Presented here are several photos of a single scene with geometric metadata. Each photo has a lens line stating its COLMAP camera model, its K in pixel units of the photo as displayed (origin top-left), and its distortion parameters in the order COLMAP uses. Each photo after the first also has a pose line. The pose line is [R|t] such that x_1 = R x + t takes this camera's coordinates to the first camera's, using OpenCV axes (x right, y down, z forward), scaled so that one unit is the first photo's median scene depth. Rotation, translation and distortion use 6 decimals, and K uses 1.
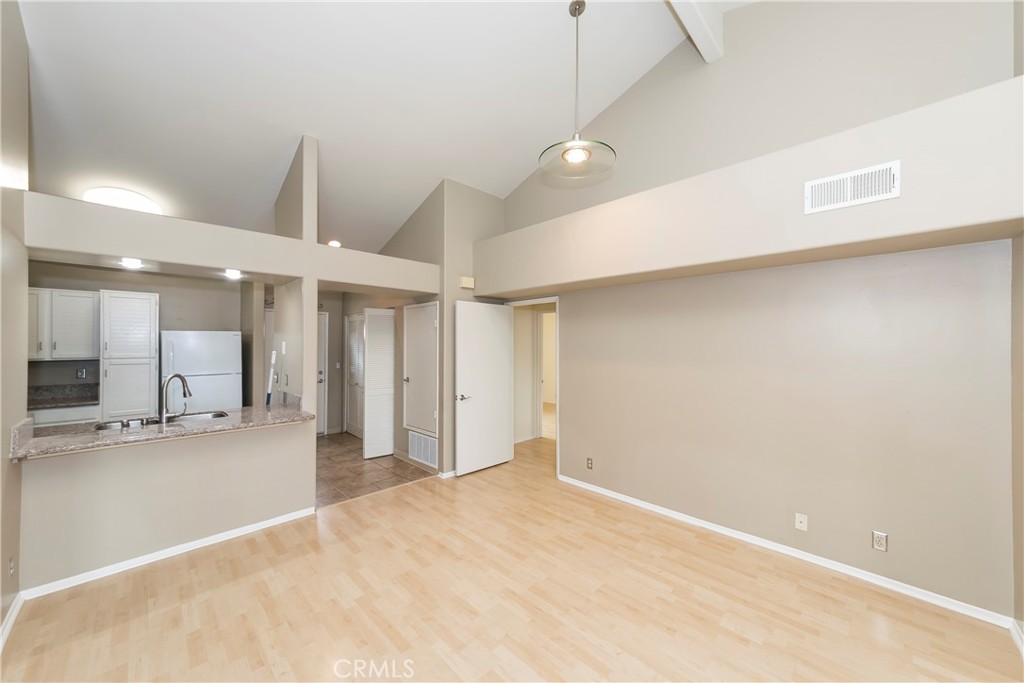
lens RADIAL K [[358.5, 0, 505.4], [0, 358.5, 344.4], [0, 0, 1]] dist [-0.004816, 0.000292]
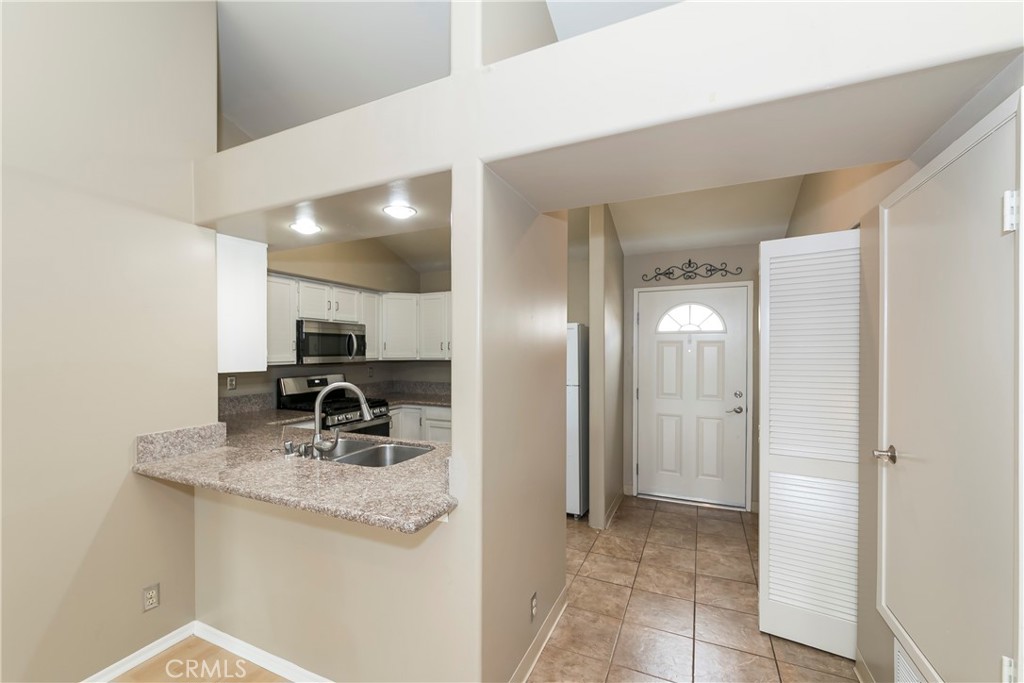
lens RADIAL K [[415.0, 0, 503.0], [0, 415.0, 349.2], [0, 0, 1]] dist [-0.000146, -0.000008]
pose [[0.340478, 0.007177, -0.940225, -0.095659], [-0.005144, 0.999970, 0.005770, 0.013907], [0.940238, 0.002872, 0.340505, 0.770041]]
